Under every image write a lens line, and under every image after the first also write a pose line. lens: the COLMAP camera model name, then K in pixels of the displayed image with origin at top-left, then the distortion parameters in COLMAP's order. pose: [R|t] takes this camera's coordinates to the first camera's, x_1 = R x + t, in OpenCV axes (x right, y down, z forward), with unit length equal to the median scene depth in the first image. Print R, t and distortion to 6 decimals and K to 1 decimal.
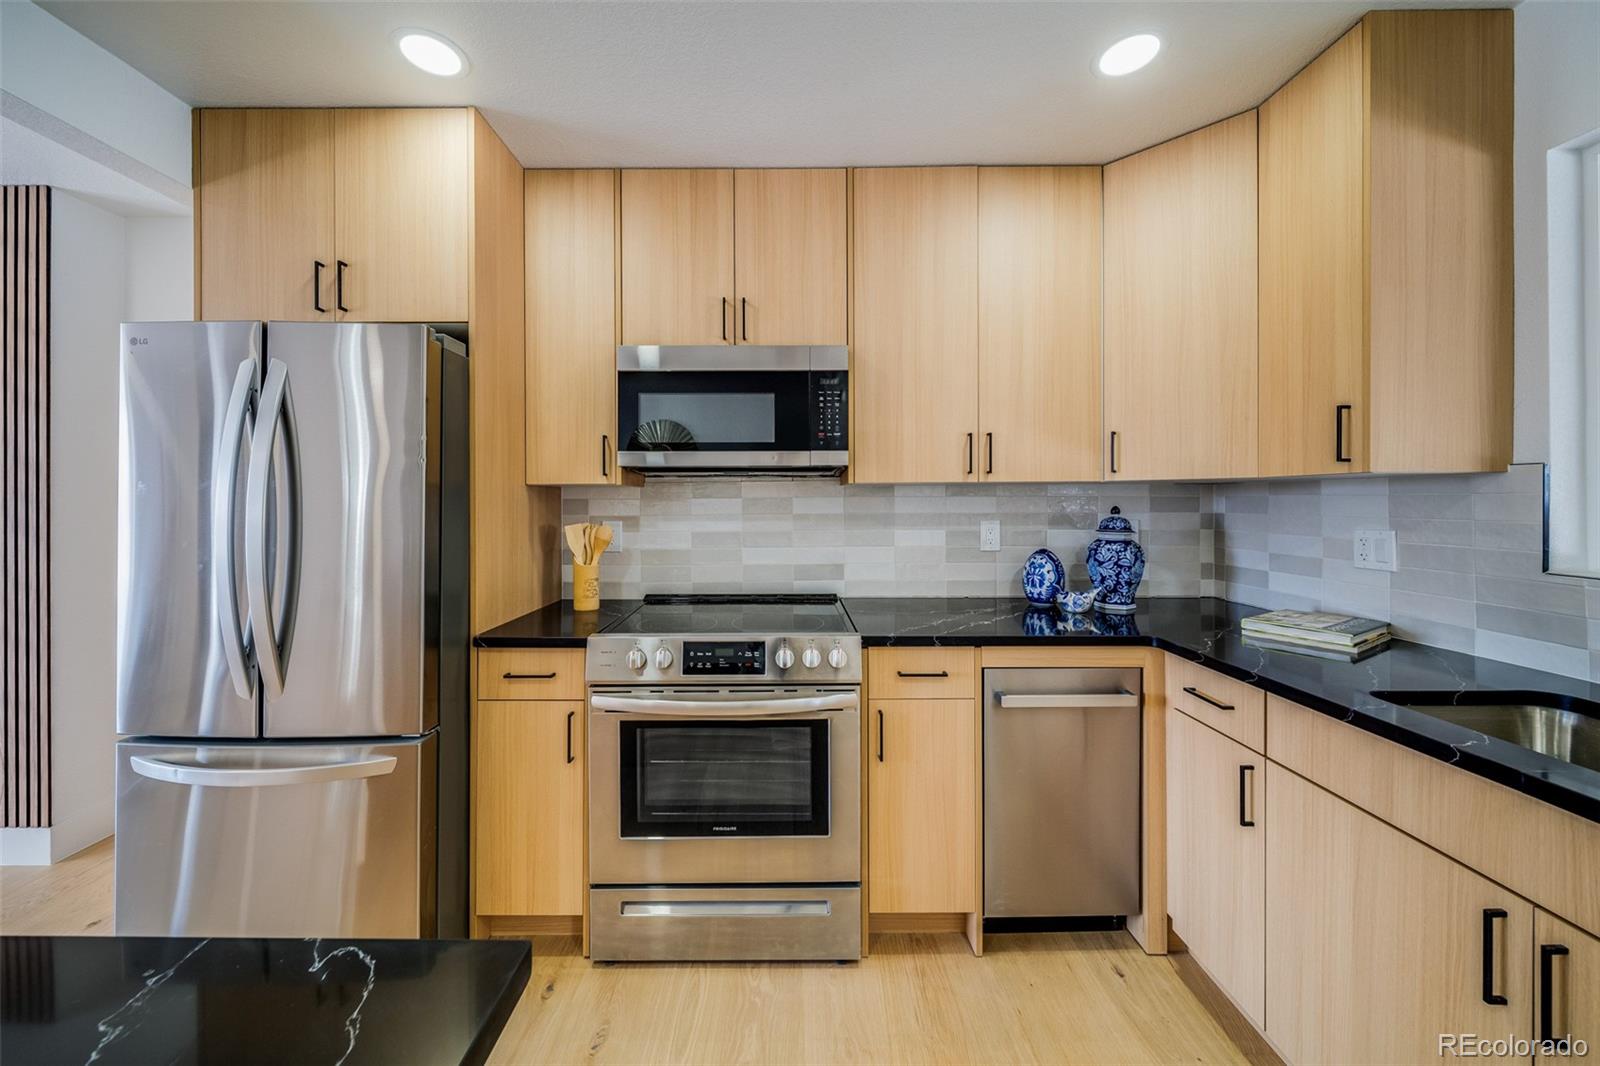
lens RADIAL K [[575.1, 0, 794.1], [0, 575.1, 500.6], [0, 0, 1]] dist [0.000006, -0.000257]
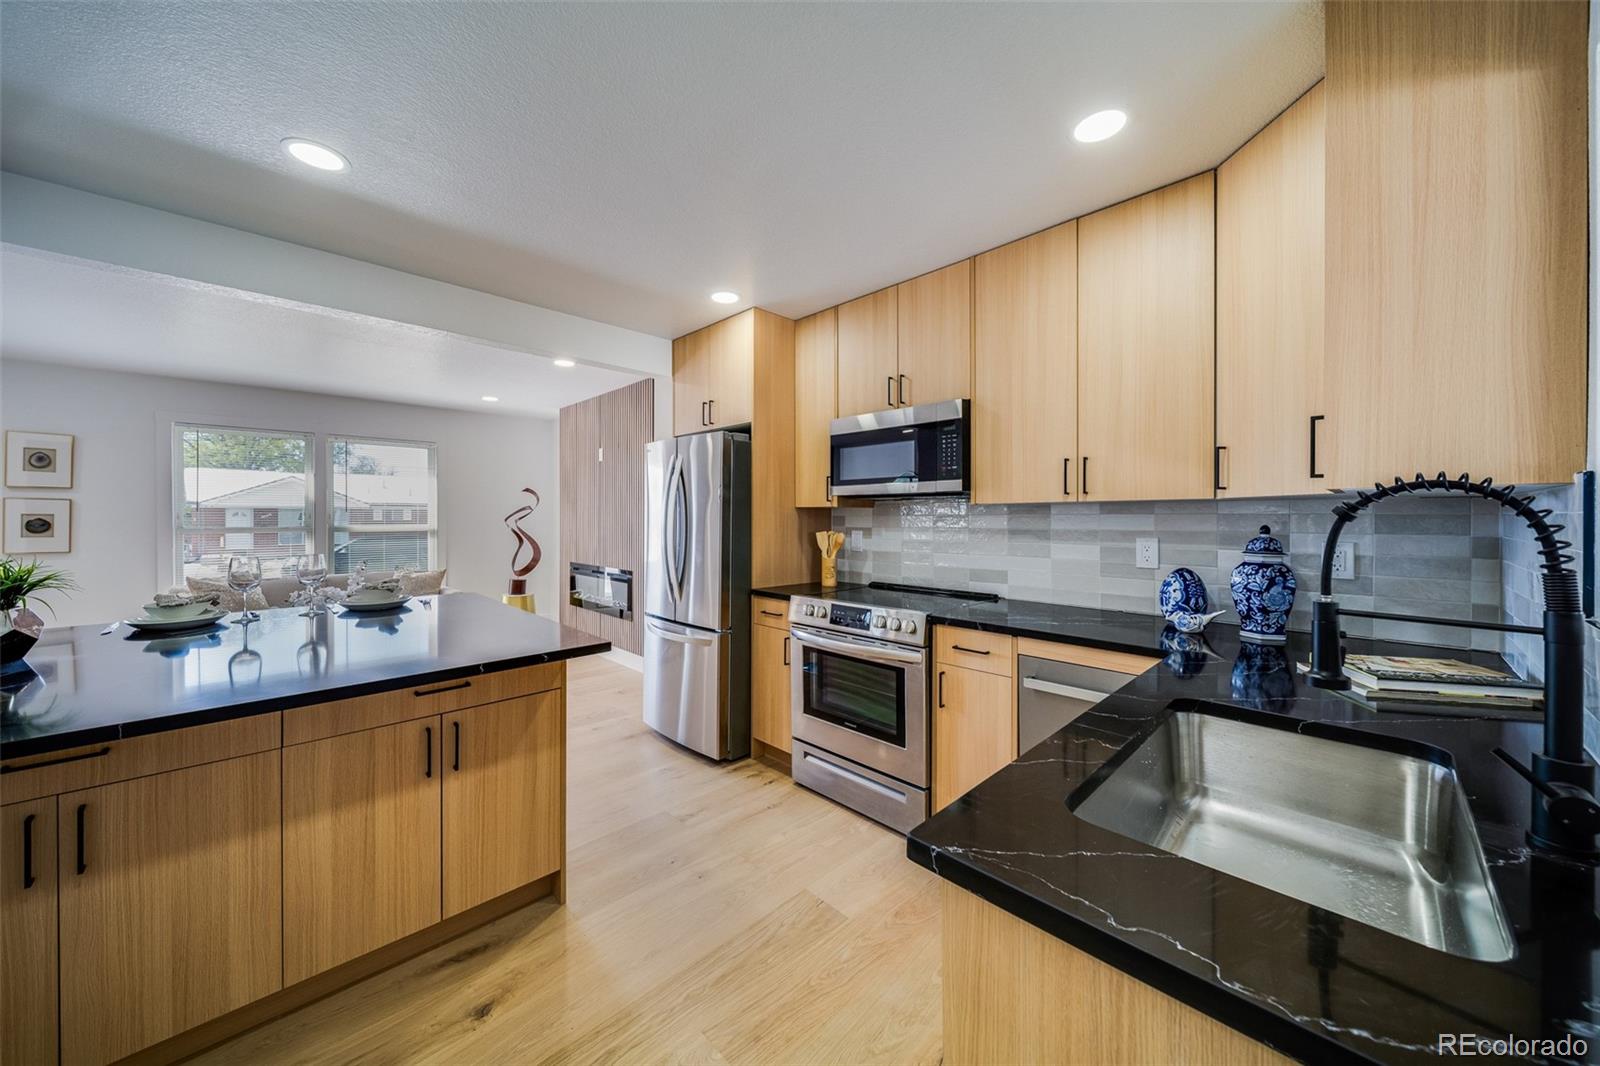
lens RADIAL K [[553.5, 0, 801.7], [0, 553.5, 522.2], [0, 0, 1]] dist [0.000559, 0.000089]
pose [[0.706140, 0.009982, -0.708002, 0.708061], [-0.003371, 0.999937, 0.010736, -0.002290], [0.708064, -0.005195, 0.706129, -0.138644]]
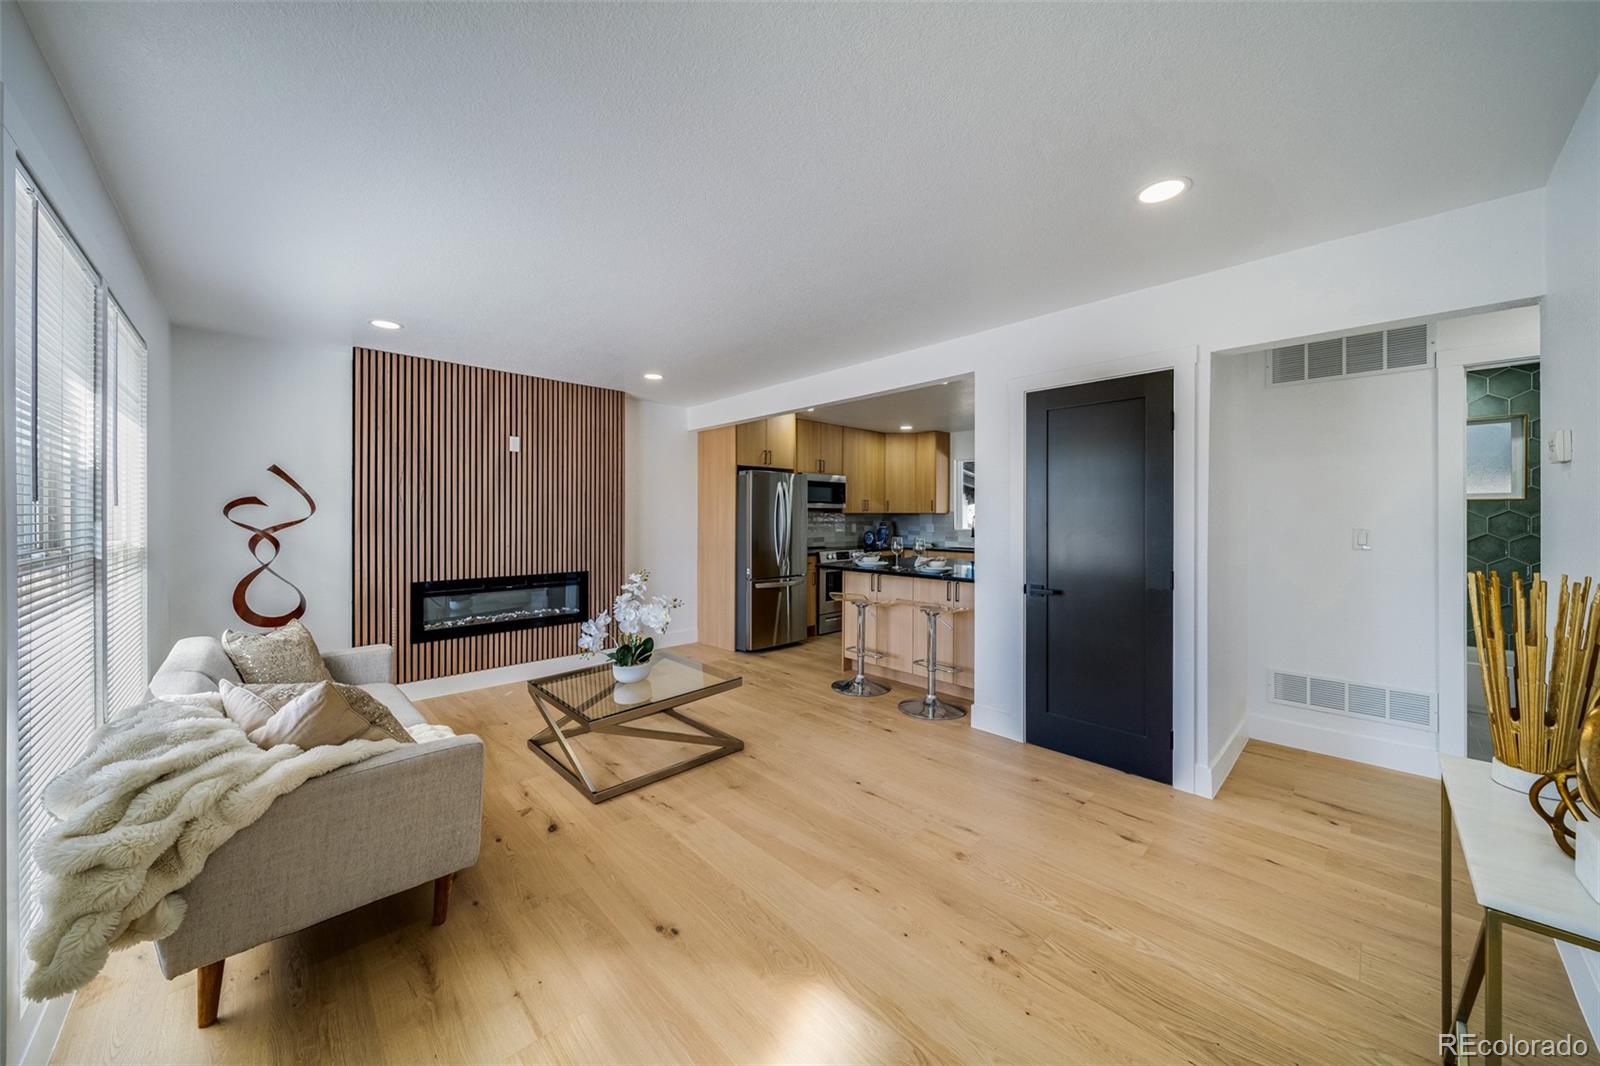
lens RADIAL K [[553.5, 0, 801.7], [0, 553.5, 522.2], [0, 0, 1]] dist [0.000559, 0.000089]
pose [[0.719545, -0.002680, 0.694441, -2.588751], [-0.003658, 0.999964, 0.007648, 0.002312], [-0.694436, -0.008043, 0.719509, -1.387007]]
